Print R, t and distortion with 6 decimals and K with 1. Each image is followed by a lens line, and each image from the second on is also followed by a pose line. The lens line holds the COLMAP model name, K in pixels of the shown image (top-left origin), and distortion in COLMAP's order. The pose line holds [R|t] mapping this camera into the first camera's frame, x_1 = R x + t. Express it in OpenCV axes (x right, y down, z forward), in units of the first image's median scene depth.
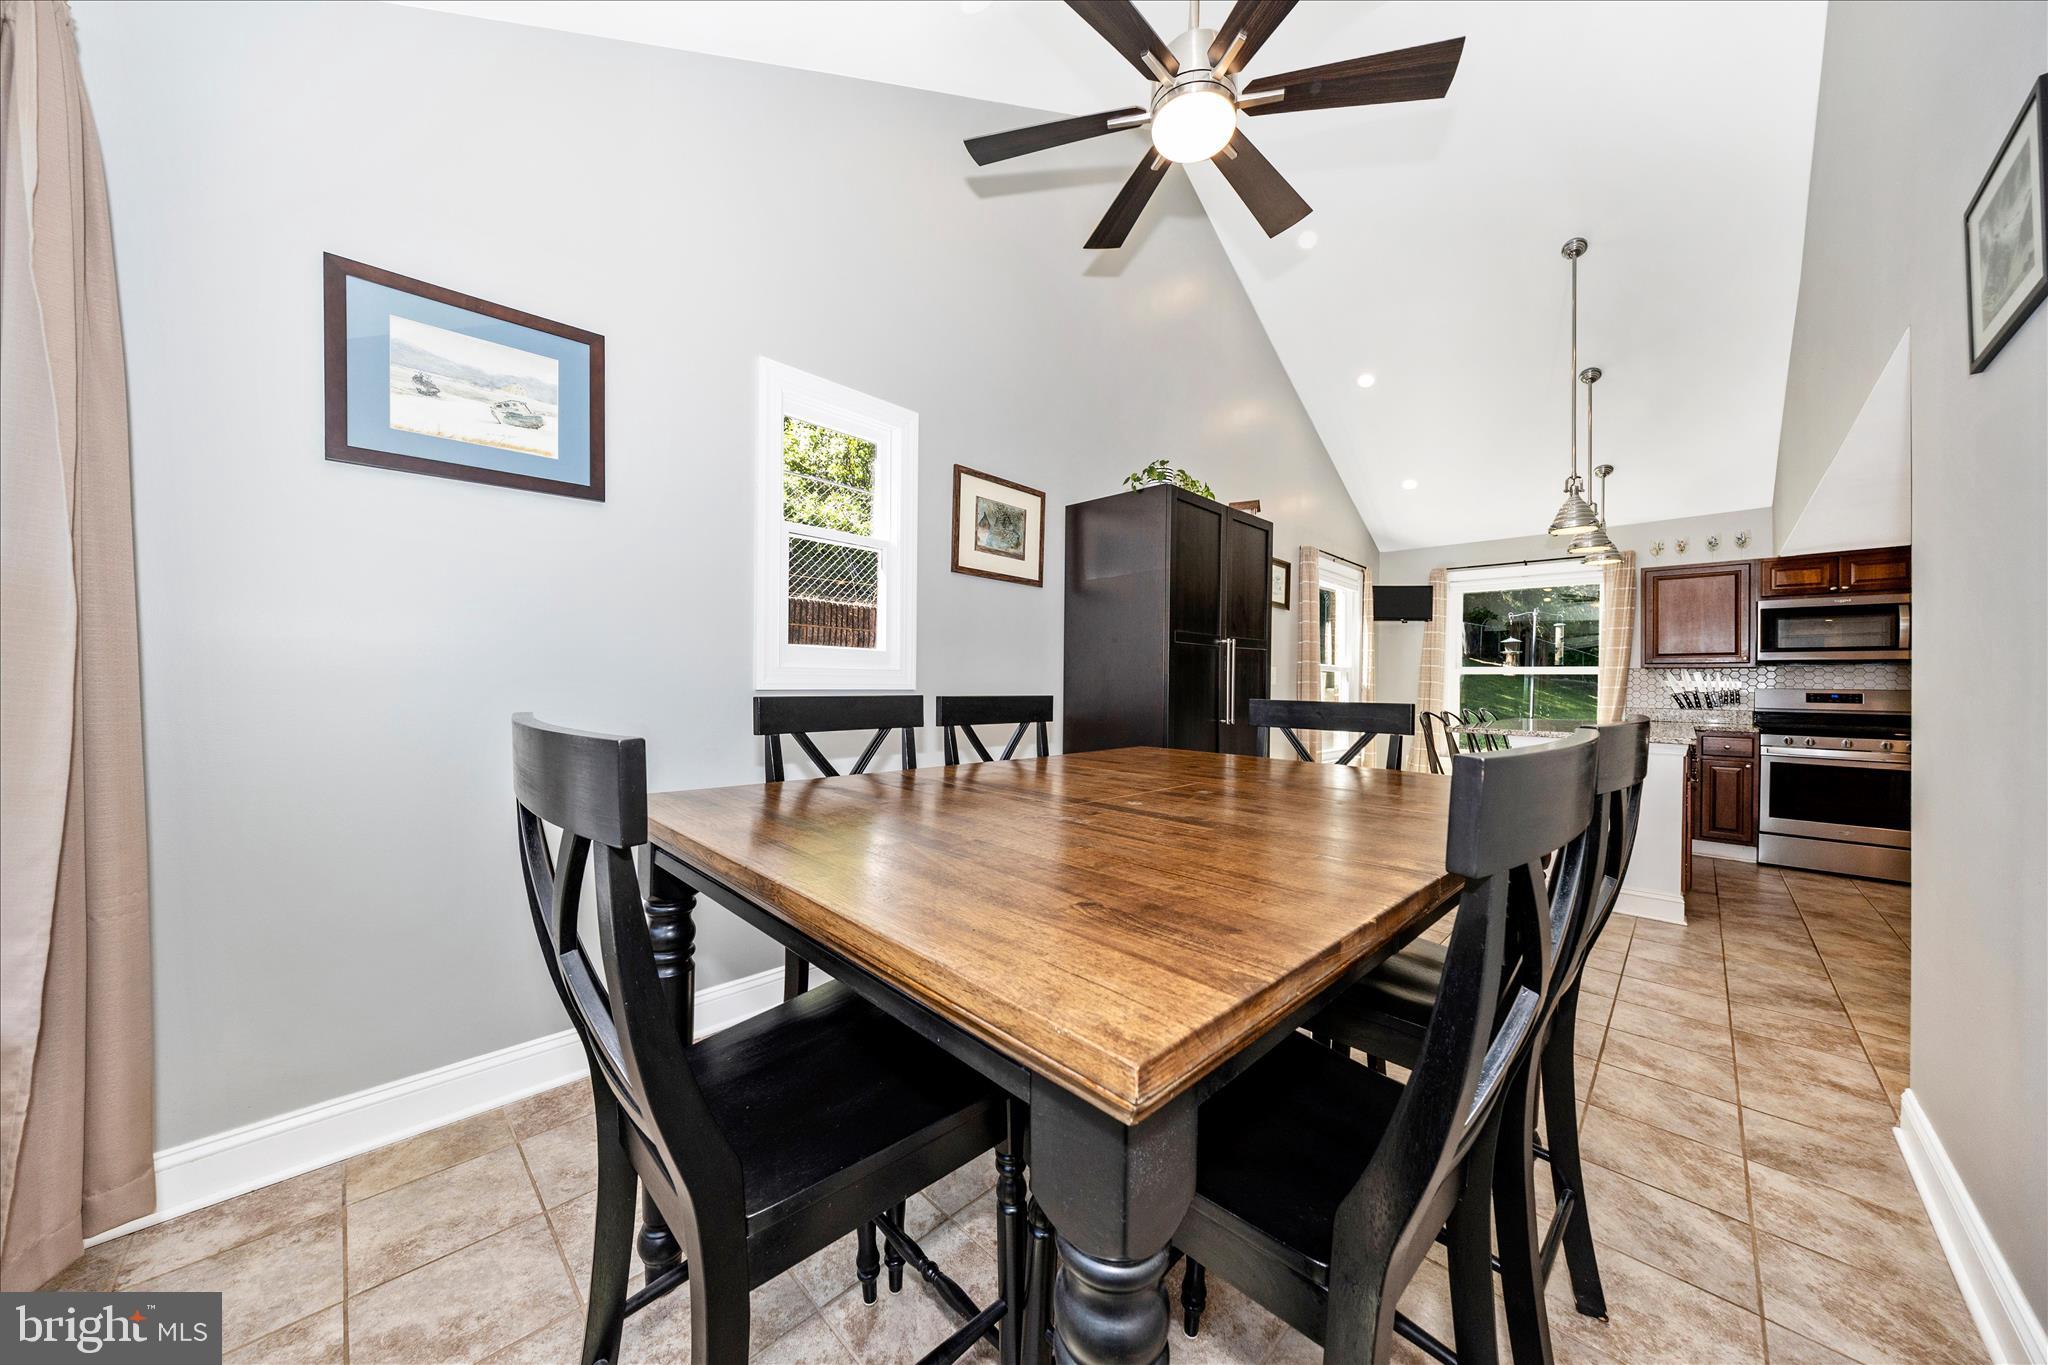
lens RADIAL K [[683.6, 0, 1024.4], [0, 683.6, 679.3], [0, 0, 1]] dist [-0.000725, -0.000037]
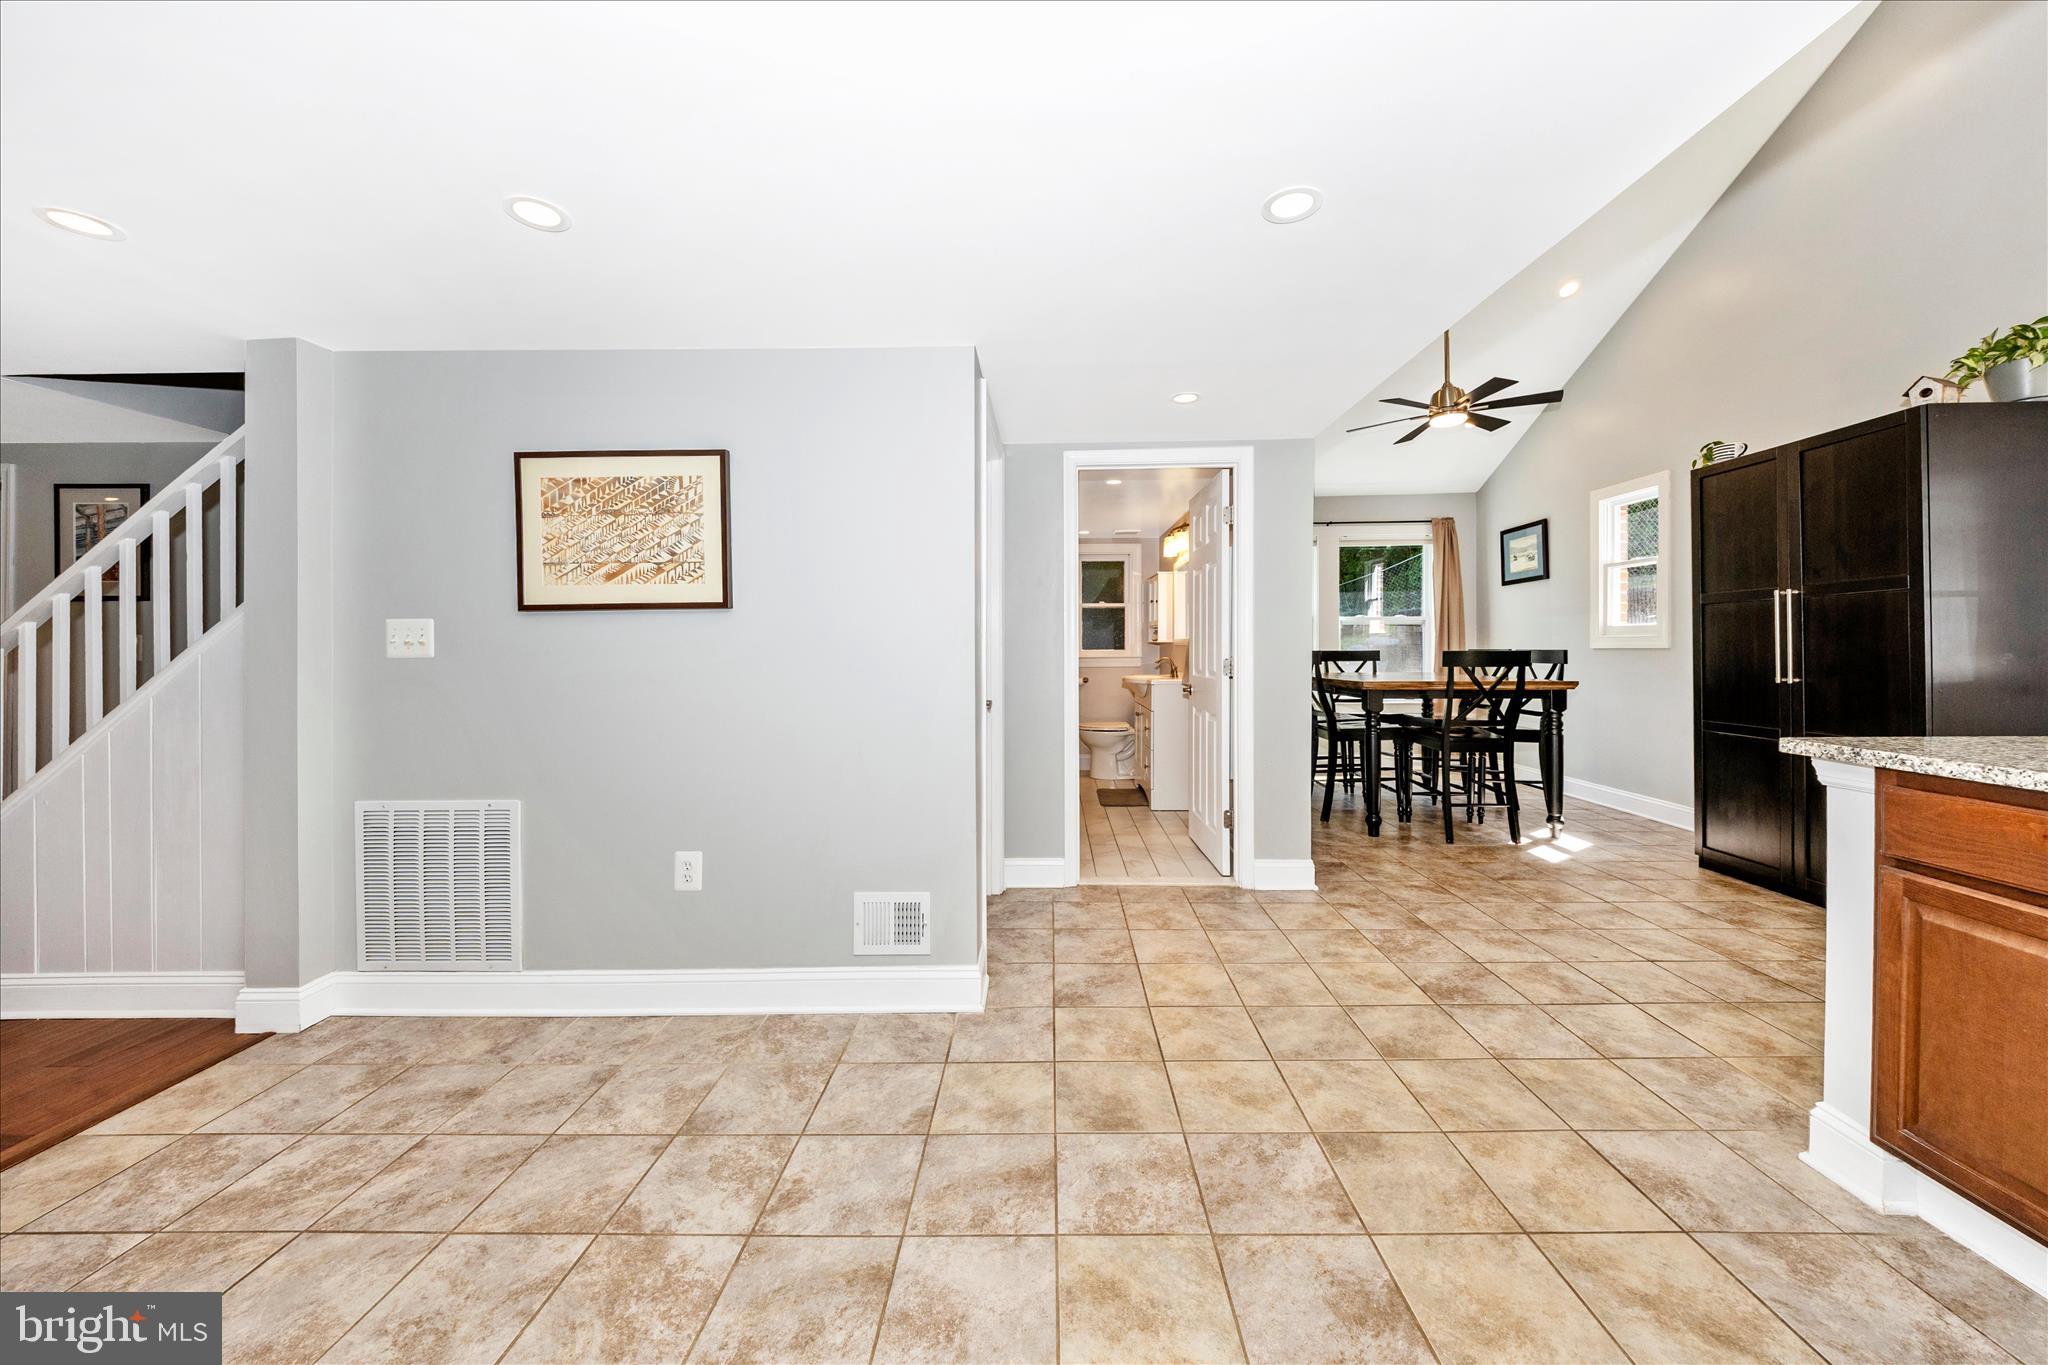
lens RADIAL K [[744.3, 0, 1029.8], [0, 744.3, 654.5], [0, 0, 1]] dist [0.000109, 0.000078]
pose [[-0.717420, -0.009595, -0.696574, 1.228125], [-0.000308, 0.999909, -0.013456, 0.028018], [0.696640, -0.009439, -0.717358, 0.731708]]
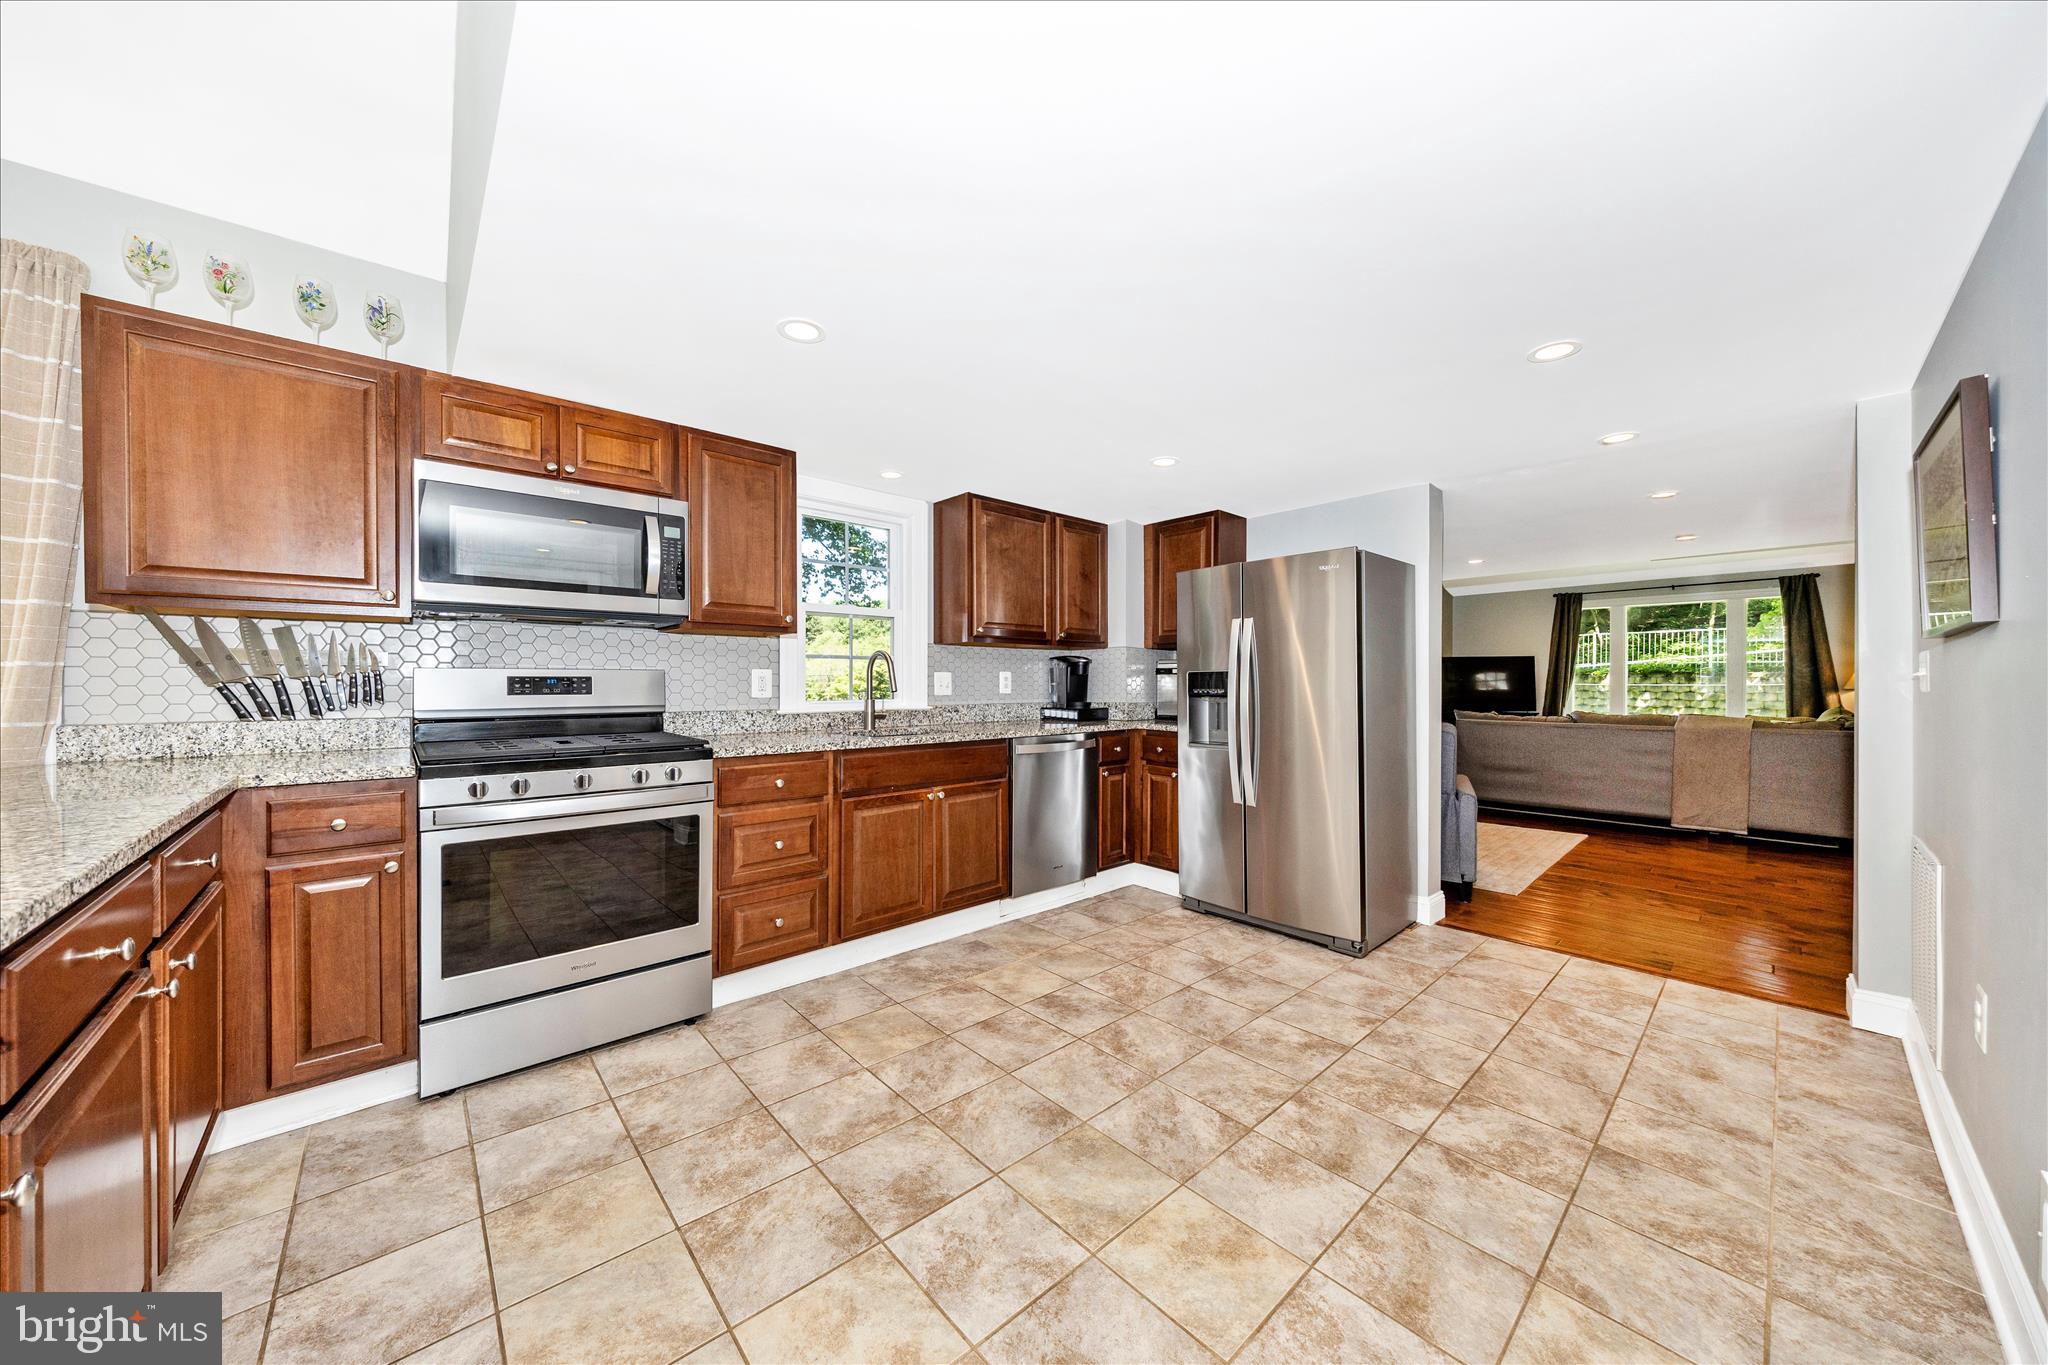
lens RADIAL K [[683.6, 0, 1024.4], [0, 683.6, 679.3], [0, 0, 1]] dist [-0.000725, -0.000037]
pose [[0.044154, -0.016461, 0.998889, 0.684095], [-0.006226, 0.999840, 0.016752, 0.011871], [-0.999005, -0.006958, 0.044045, 0.619876]]
